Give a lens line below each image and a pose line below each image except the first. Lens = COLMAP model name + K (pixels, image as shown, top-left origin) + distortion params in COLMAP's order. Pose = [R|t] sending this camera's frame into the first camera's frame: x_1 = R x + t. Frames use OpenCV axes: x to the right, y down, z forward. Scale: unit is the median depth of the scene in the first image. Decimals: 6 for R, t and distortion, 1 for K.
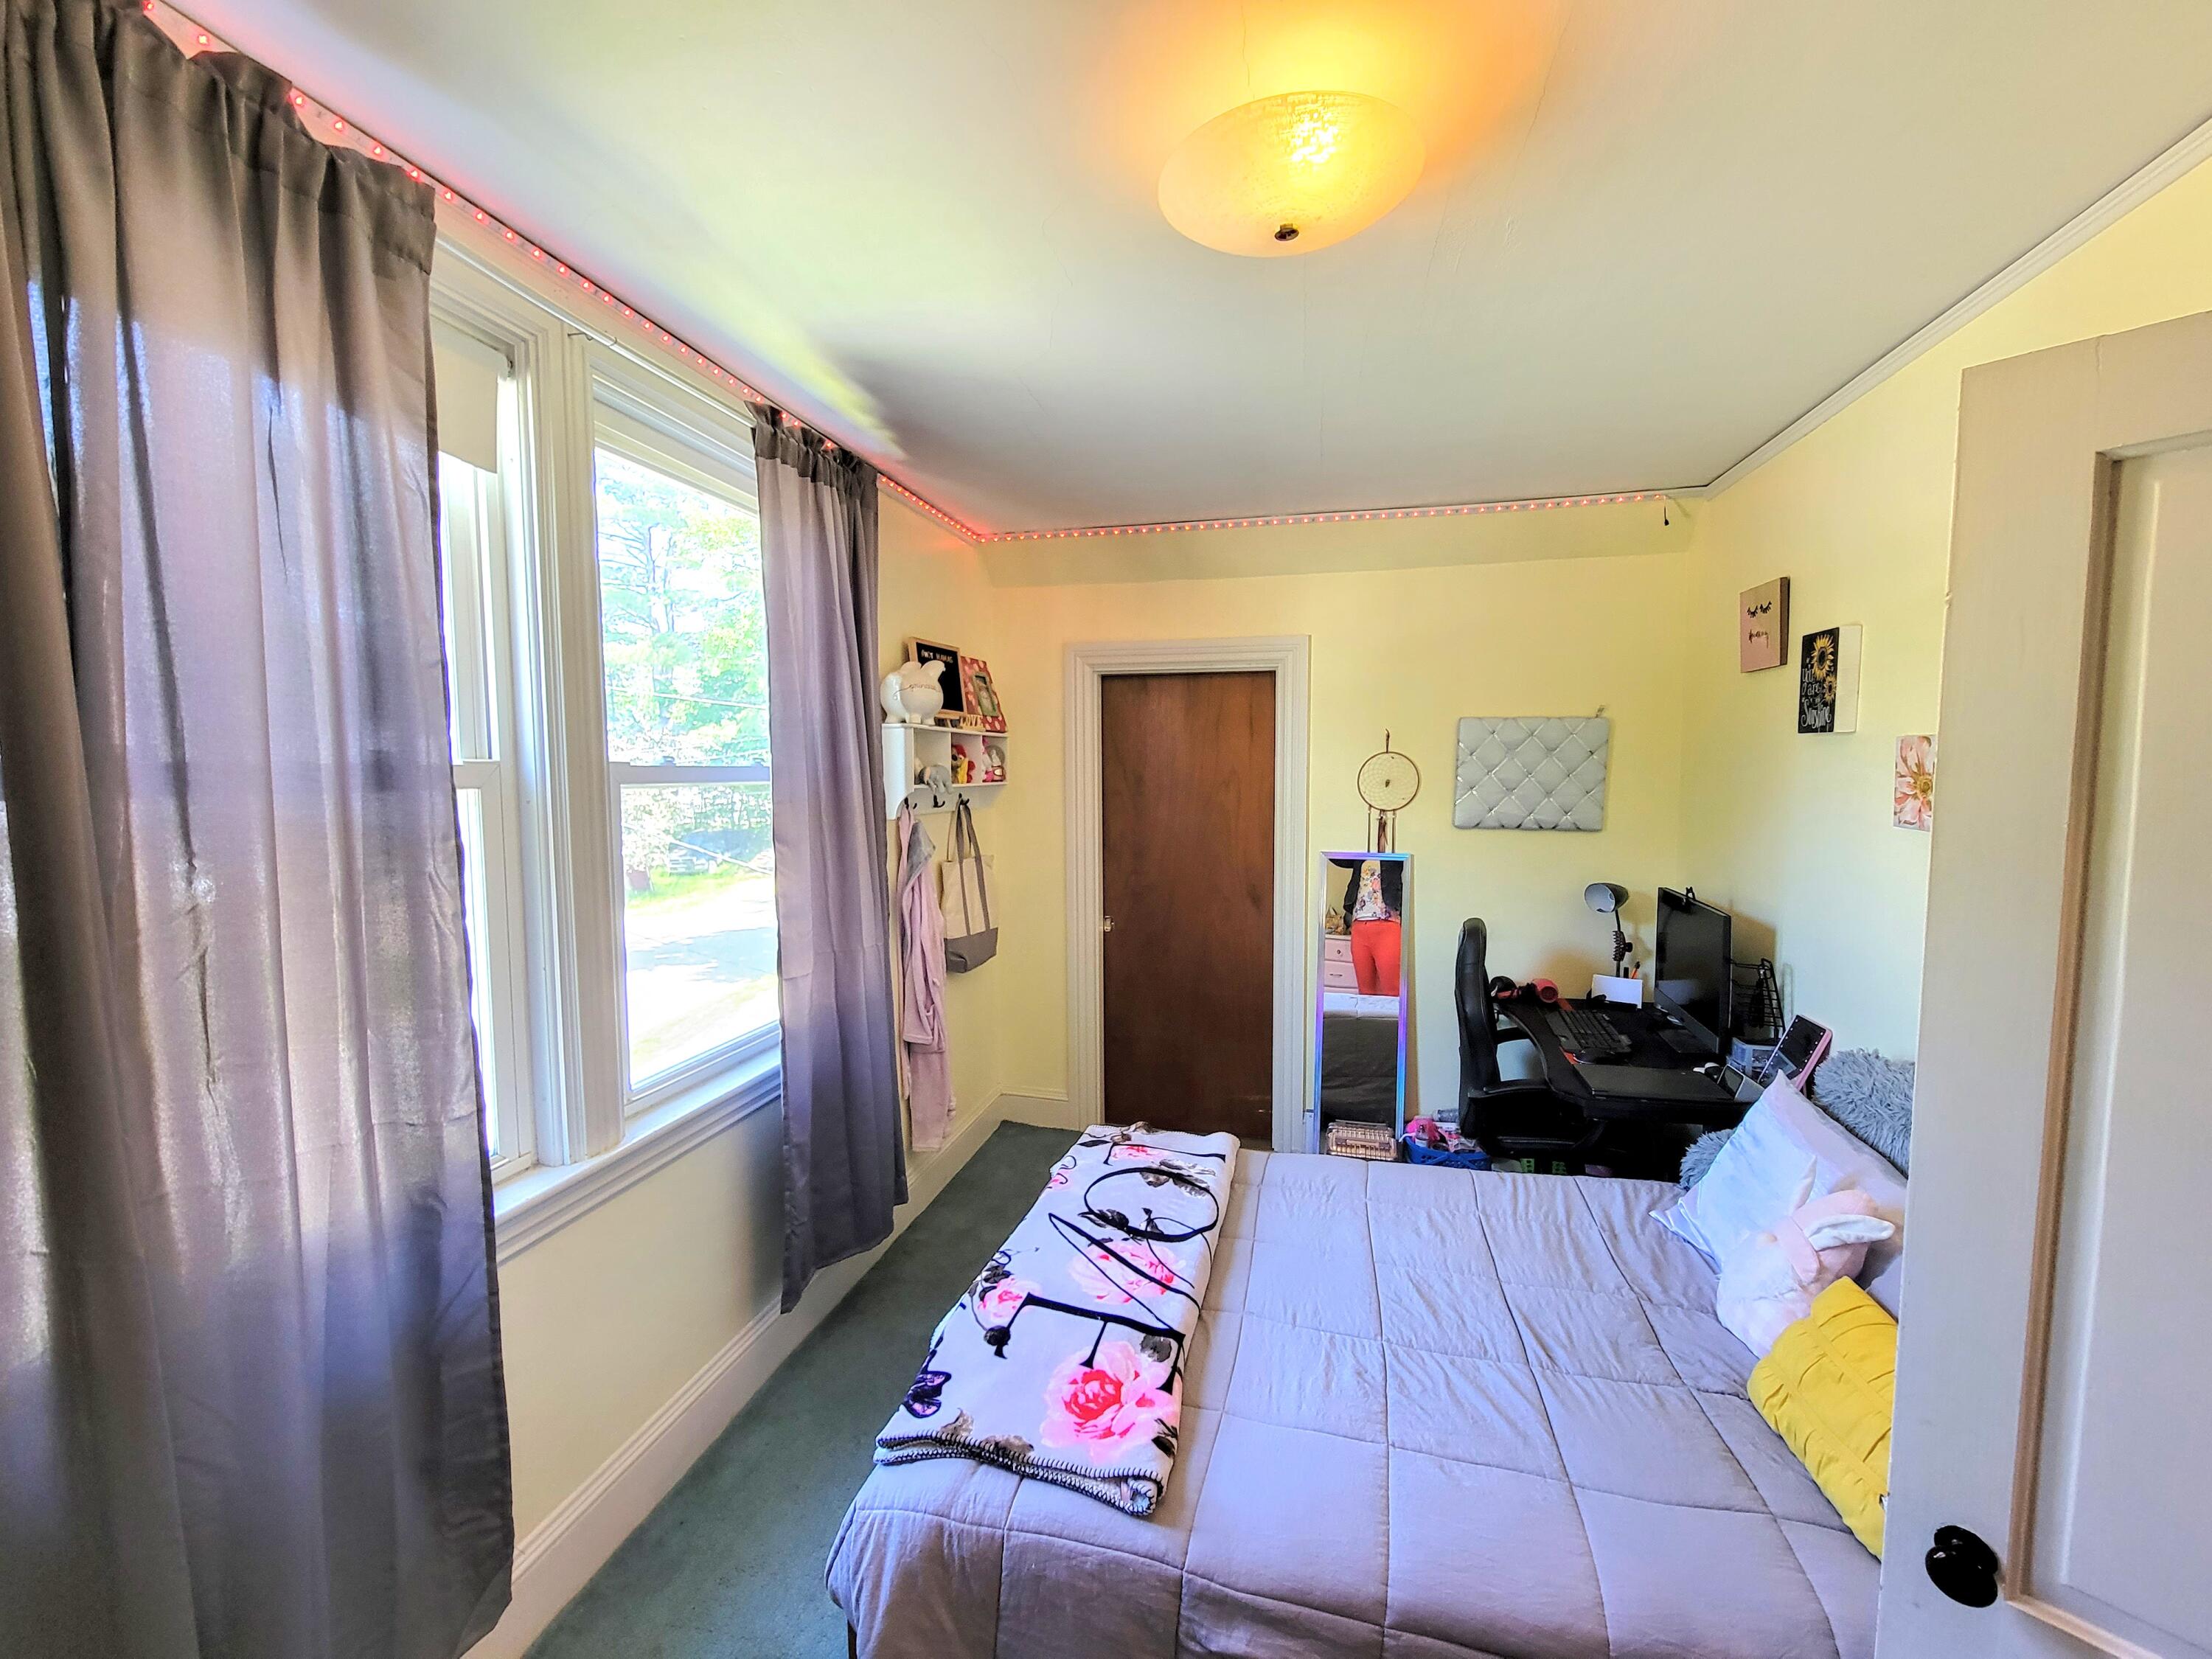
lens RADIAL K [[906.0, 0, 1094.3], [0, 906.0, 845.4], [0, 0, 1]] dist [-0.004601, 0.000670]
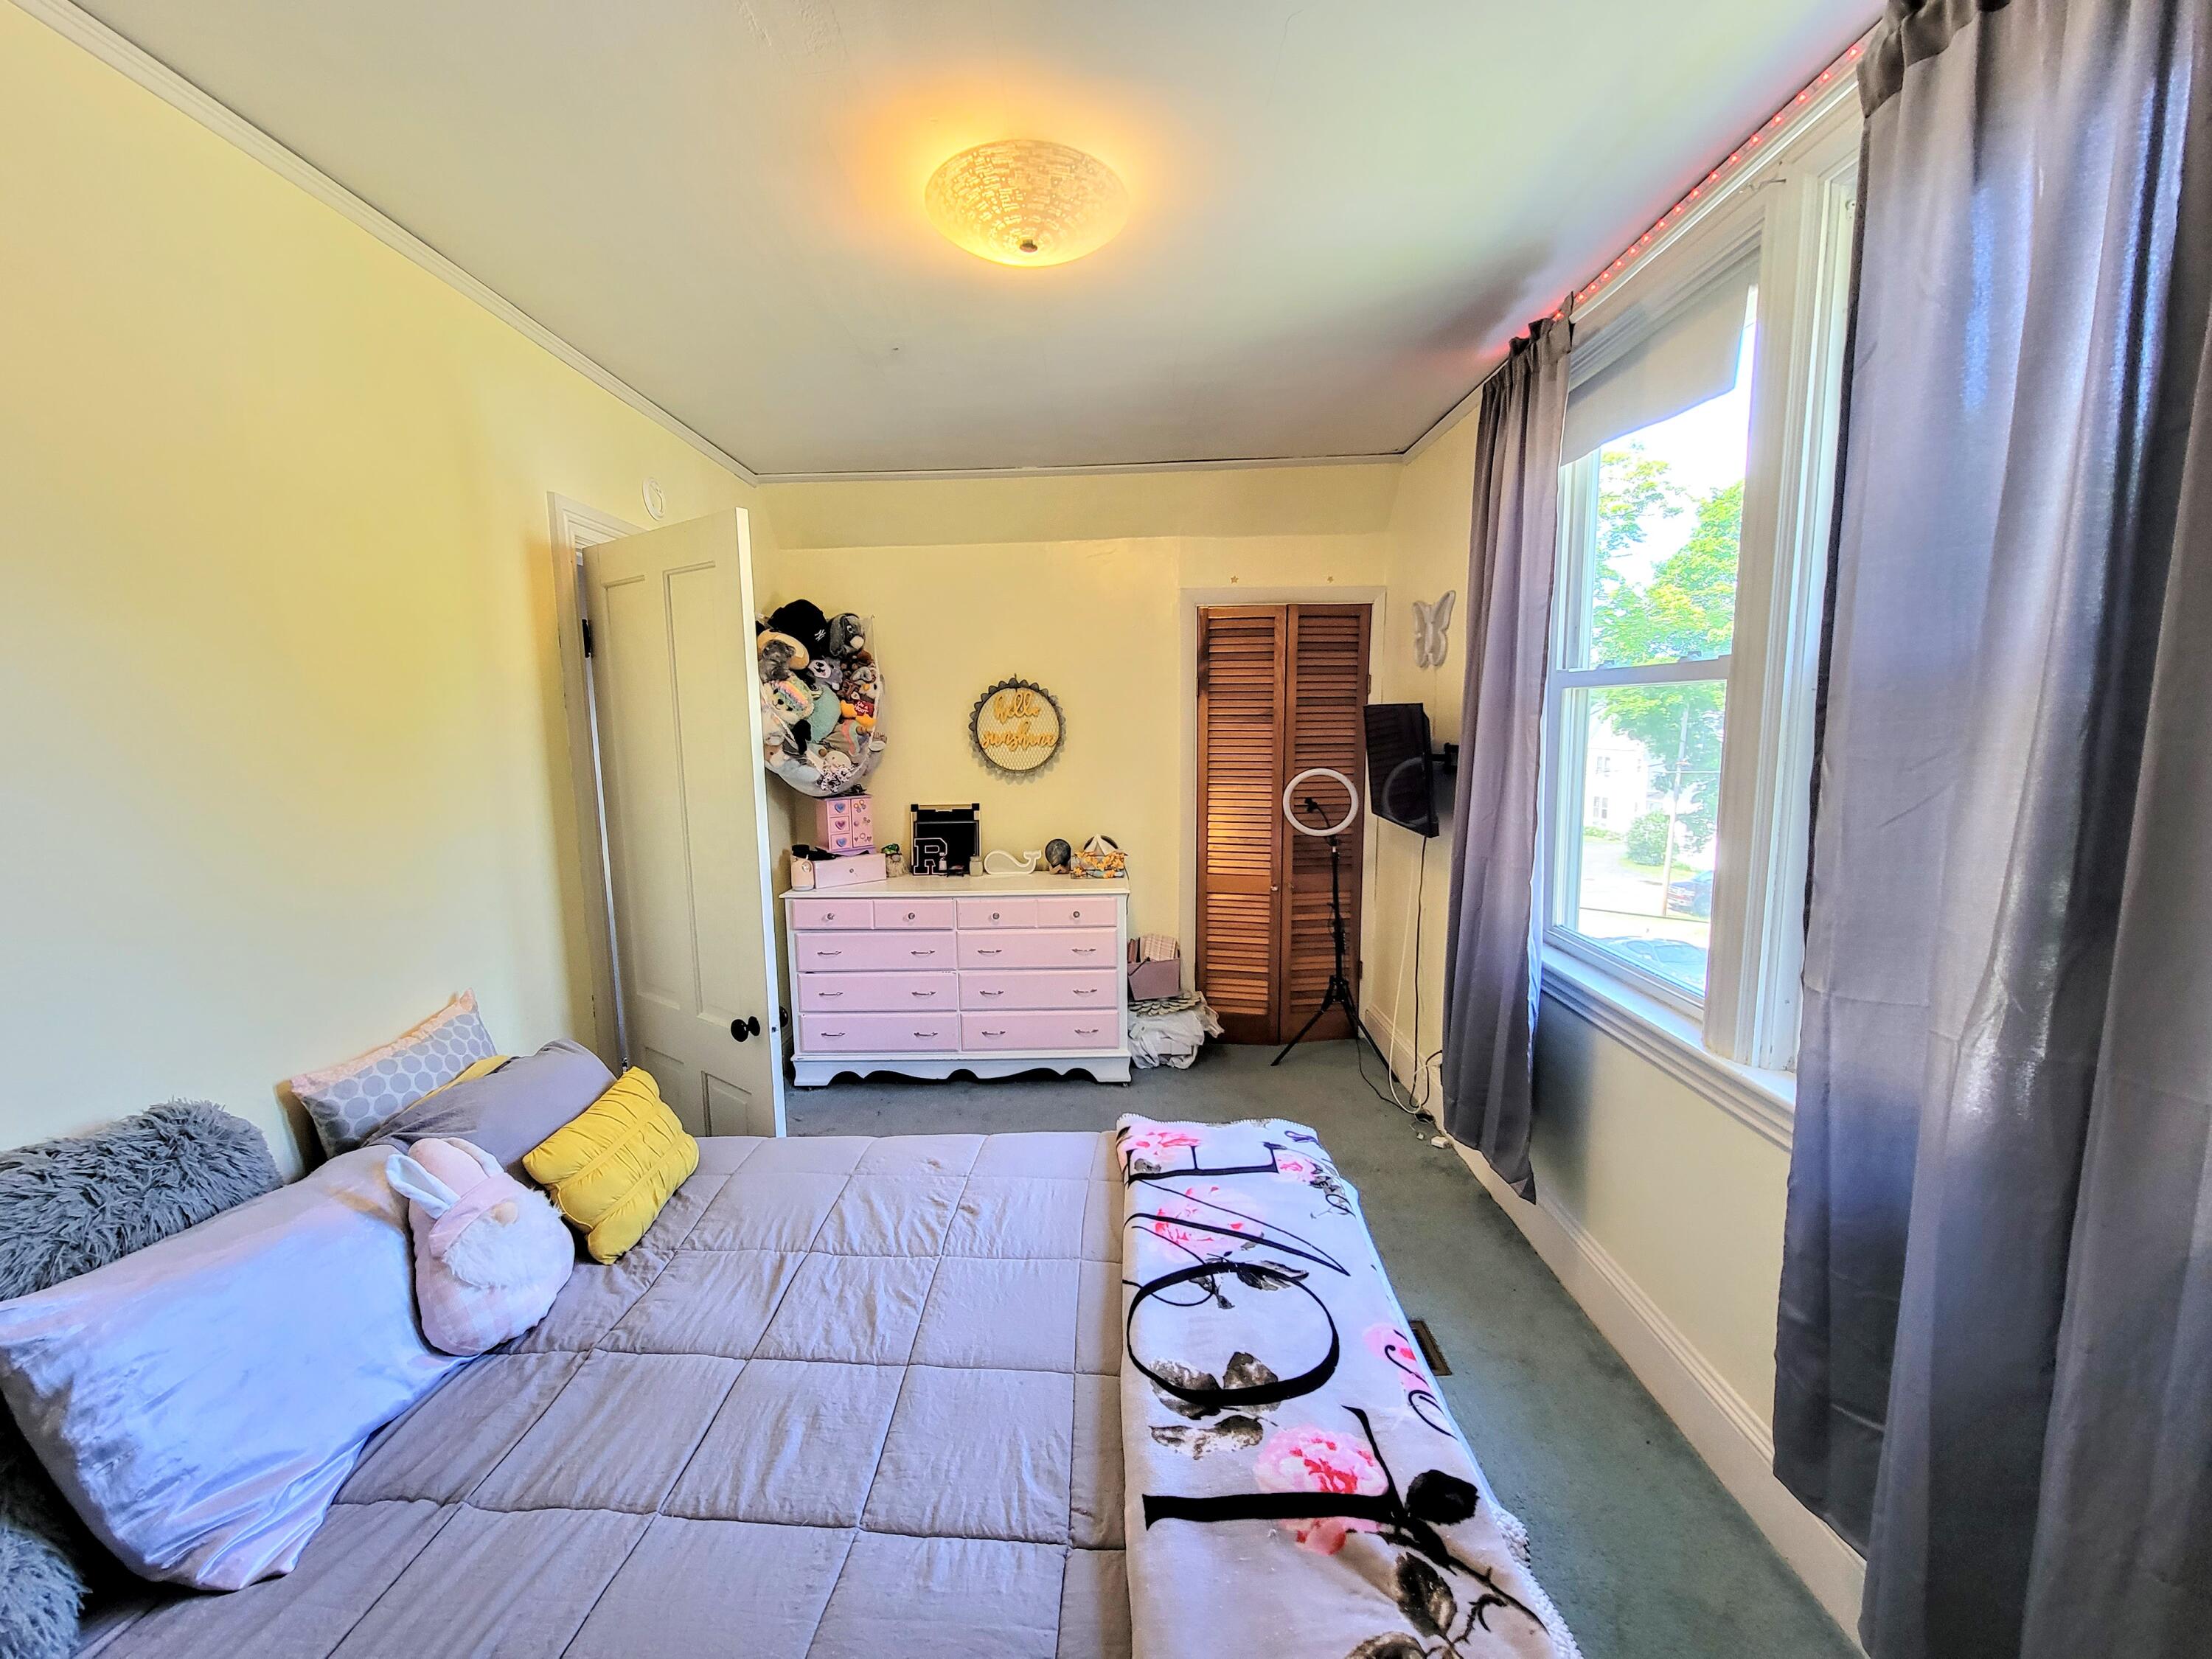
lens RADIAL K [[906.0, 0, 1094.3], [0, 906.0, 845.4], [0, 0, 1]] dist [-0.004601, 0.000670]
pose [[-0.973673, 0.056455, -0.220847, 0.302682], [0.005549, 0.974429, 0.224626, -0.096760], [0.227881, 0.217487, -0.949089, 1.634031]]
